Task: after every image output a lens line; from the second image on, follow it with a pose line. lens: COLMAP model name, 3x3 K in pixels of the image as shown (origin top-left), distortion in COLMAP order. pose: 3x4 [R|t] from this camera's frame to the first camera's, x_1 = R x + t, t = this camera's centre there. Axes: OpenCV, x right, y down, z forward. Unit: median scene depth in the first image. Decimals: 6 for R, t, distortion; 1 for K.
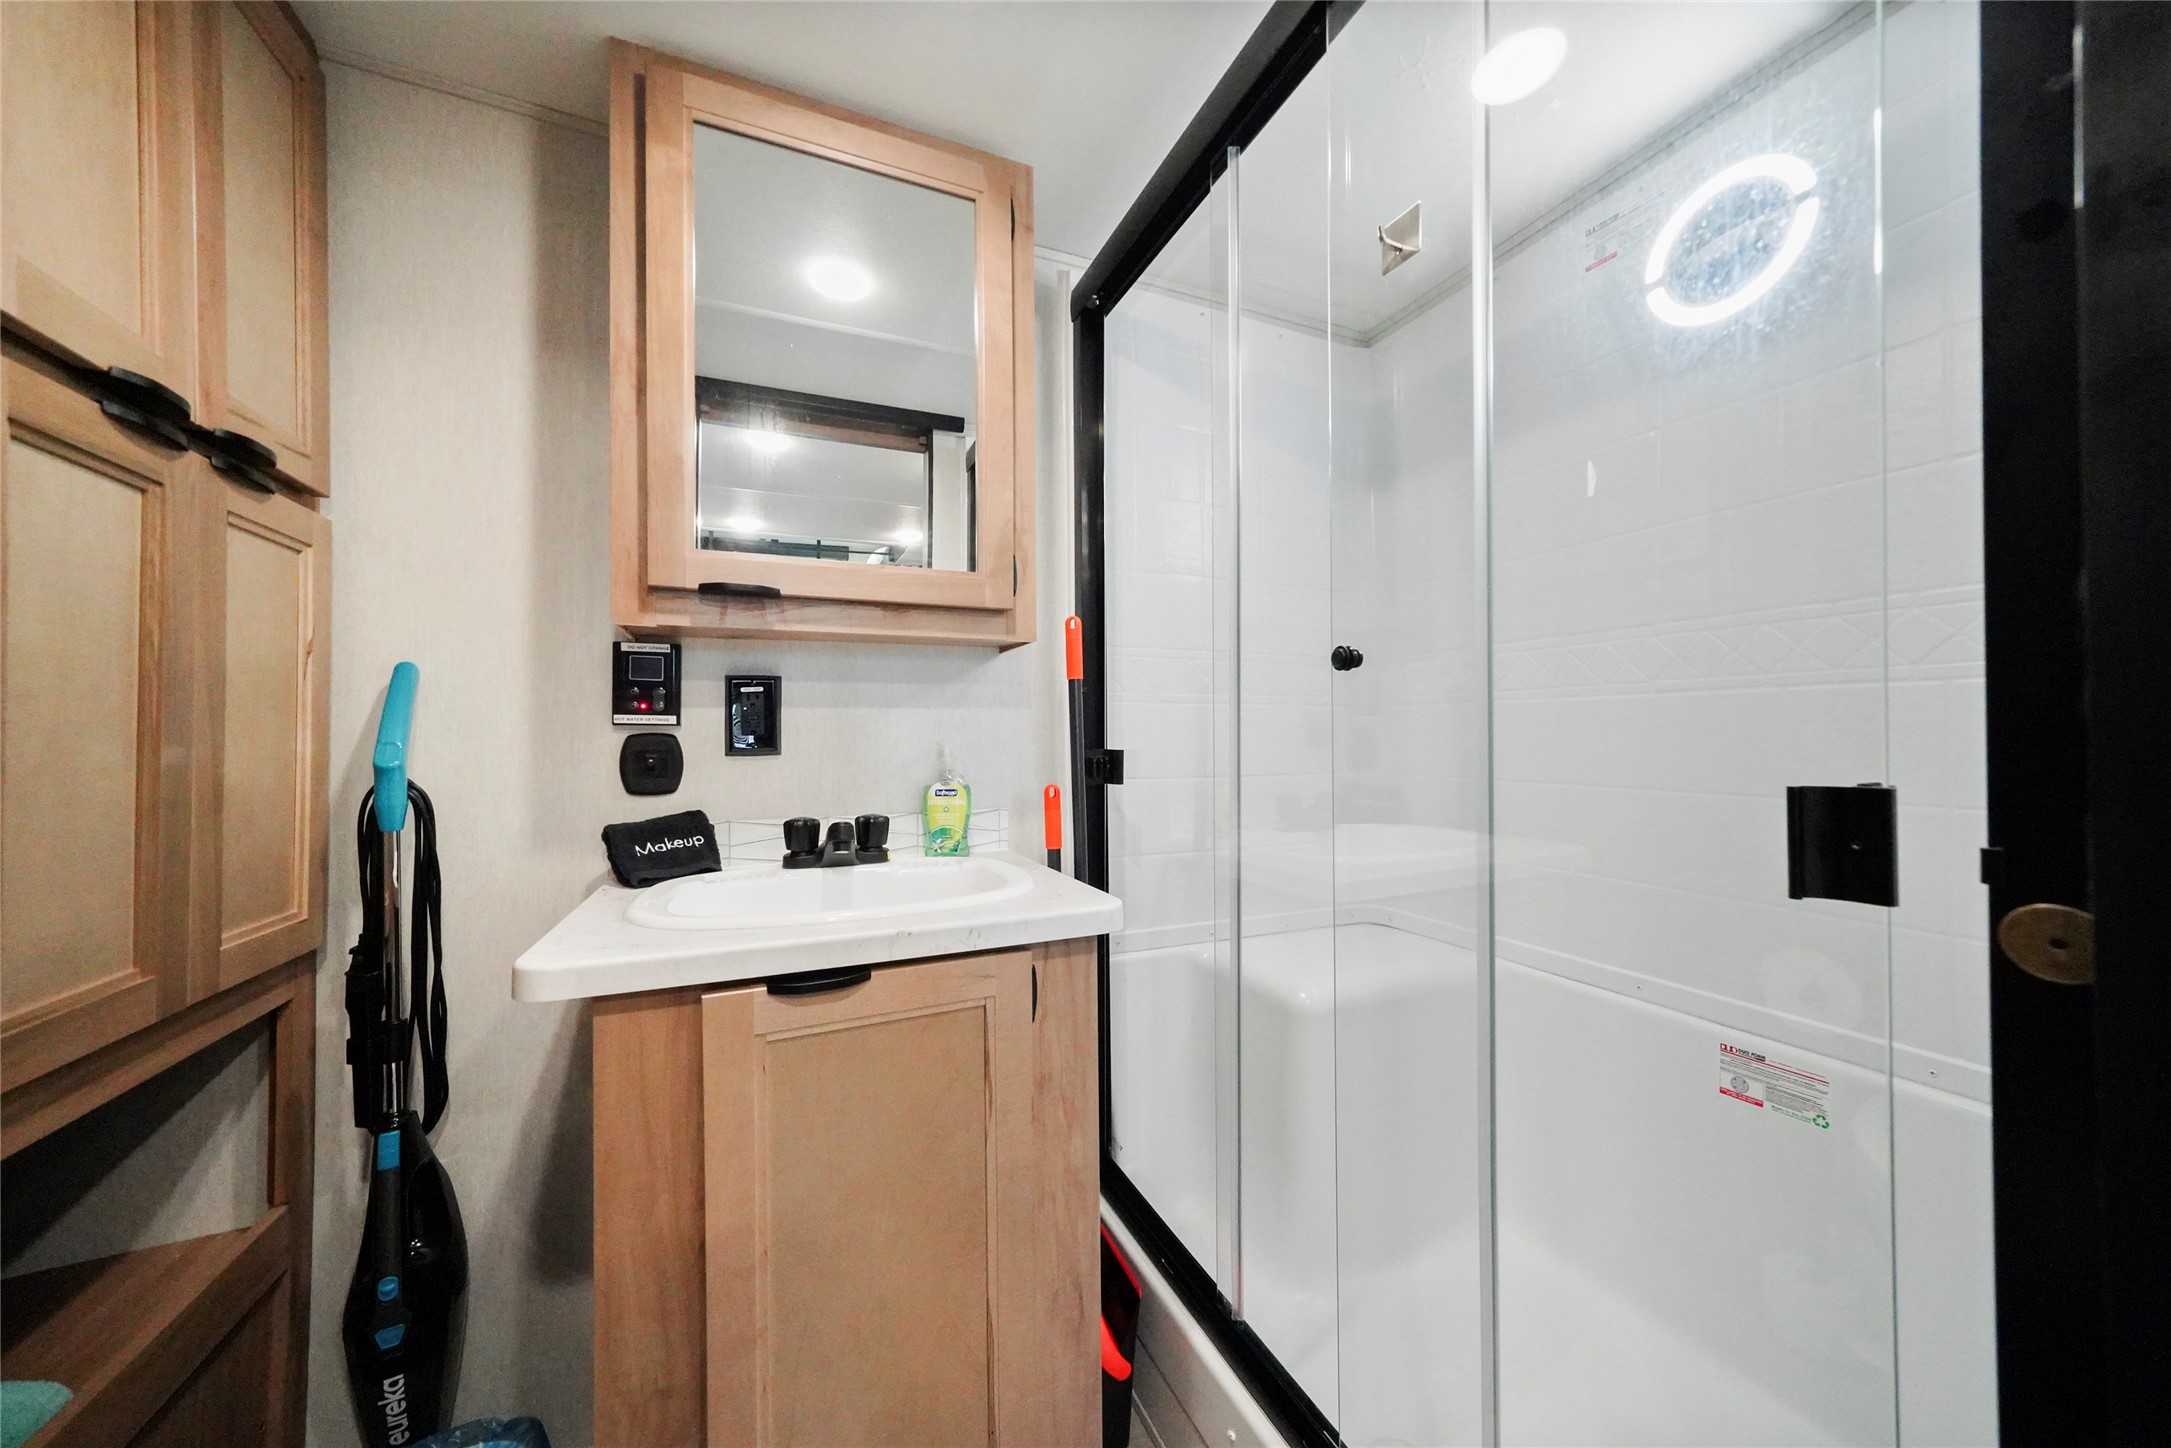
lens RADIAL K [[748.4, 0, 1108.0], [0, 748.4, 678.8], [0, 0, 1]] dist [-0.010904, 0.000926]
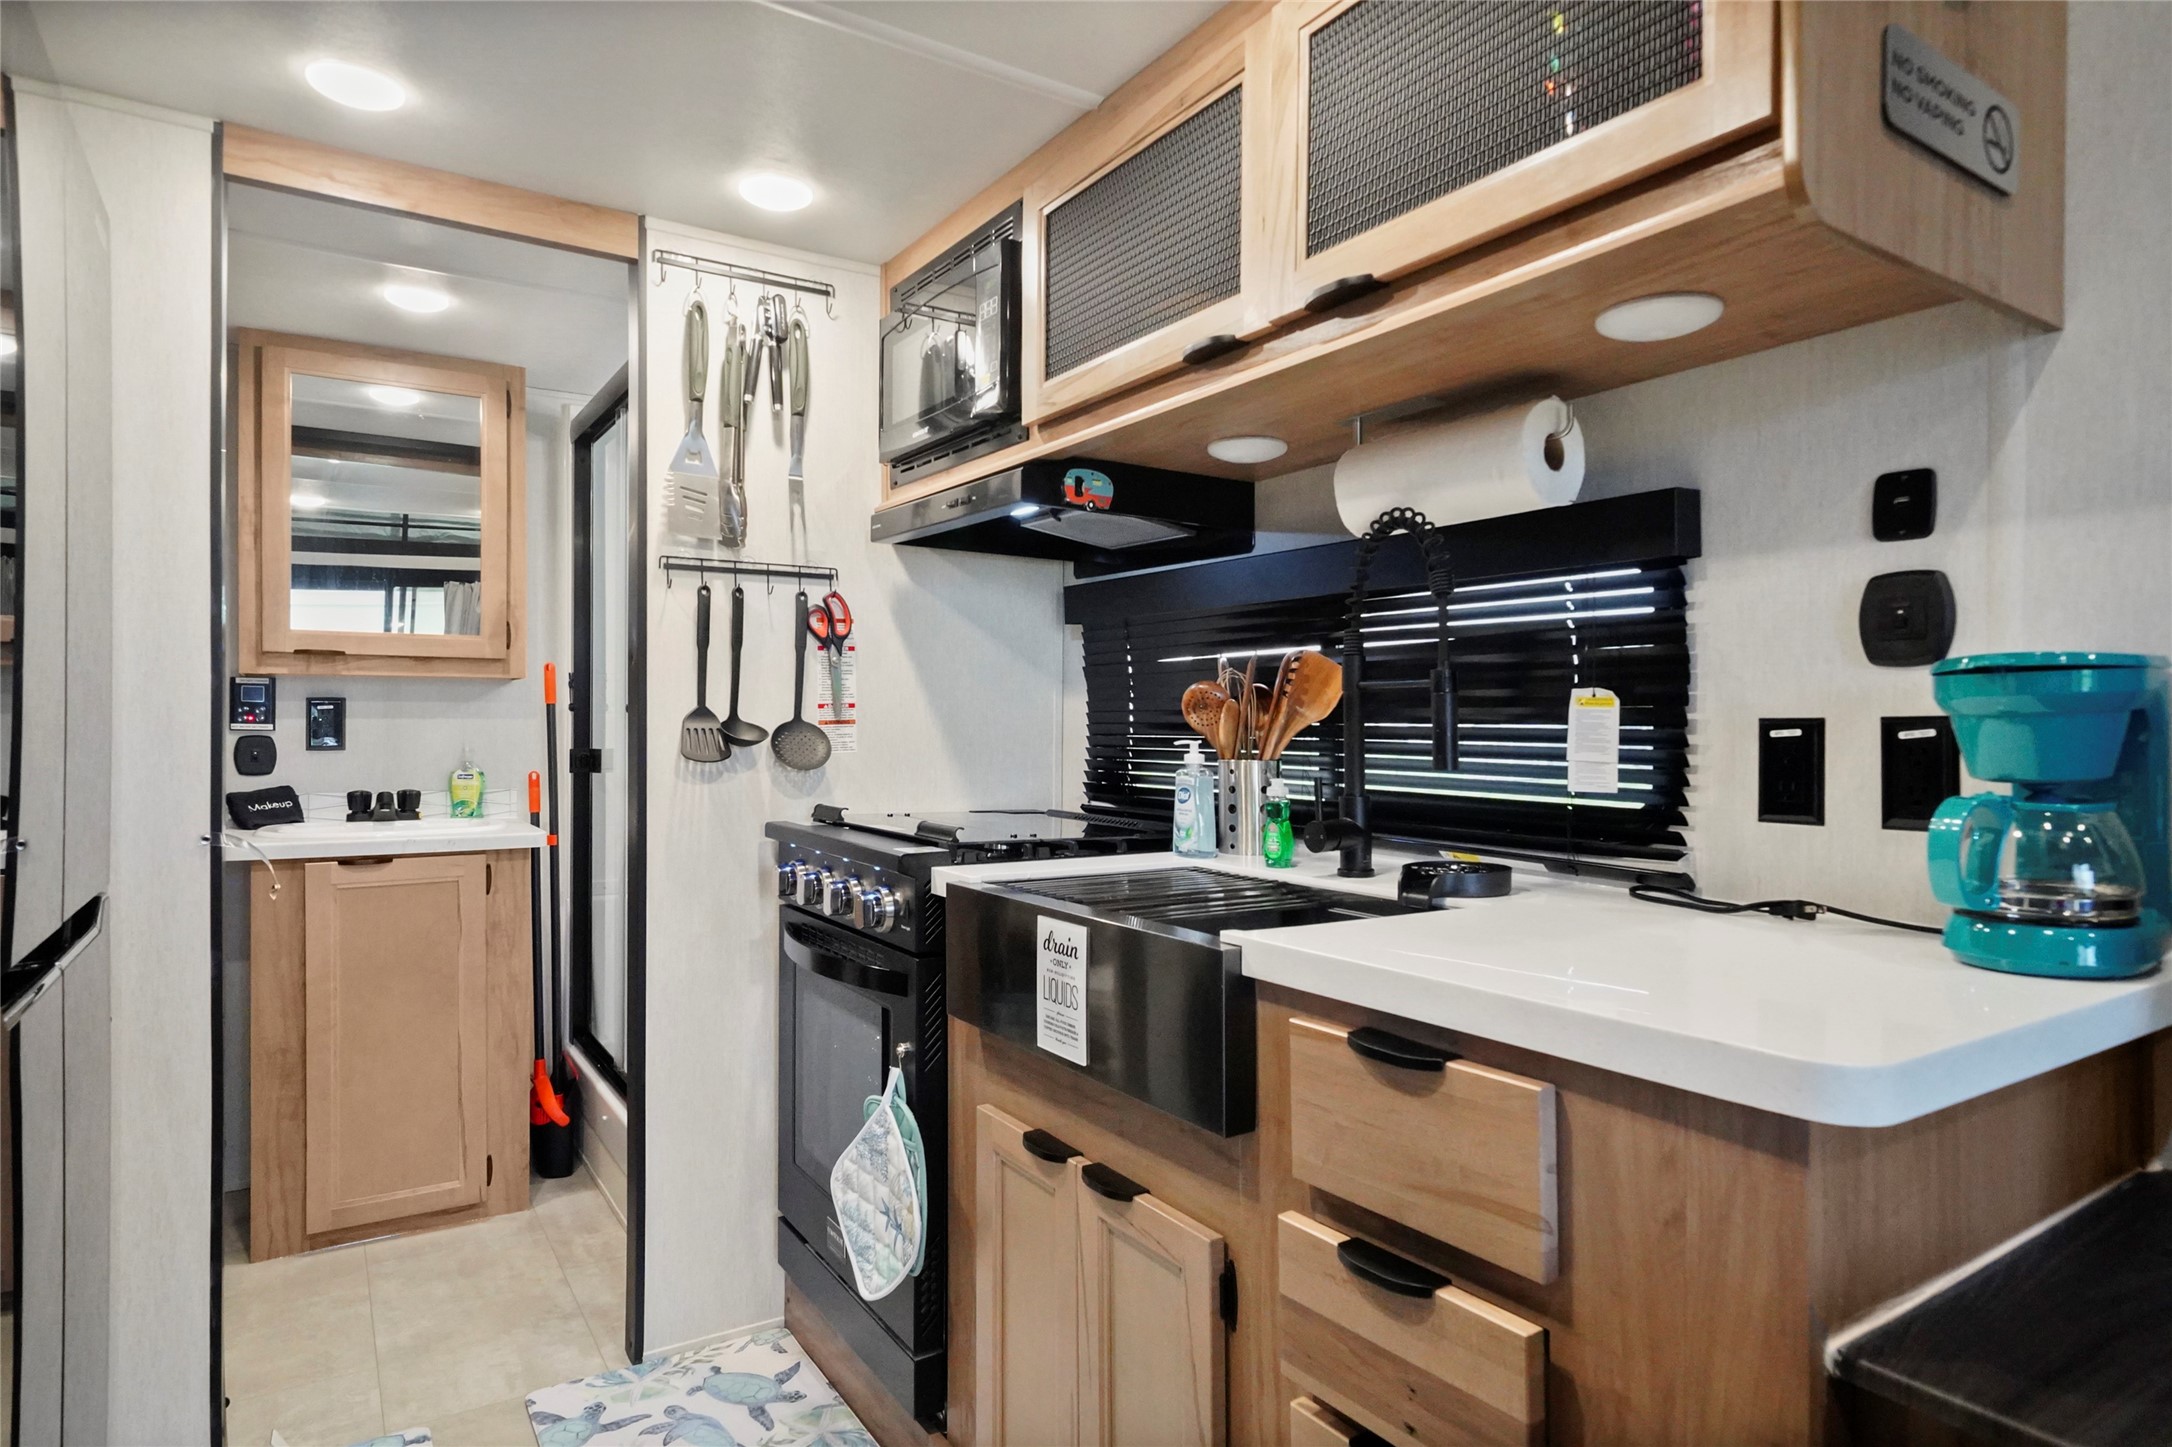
lens RADIAL K [[1211.6, 0, 1117.2], [0, 1211.6, 664.2], [0, 0, 1]] dist [-0.013970, -0.002912]
pose [[0.987226, 0.020237, 0.158035, 0.750229], [-0.024976, 0.999294, 0.028059, -0.187805], [-0.157356, -0.031648, 0.987035, -1.724905]]
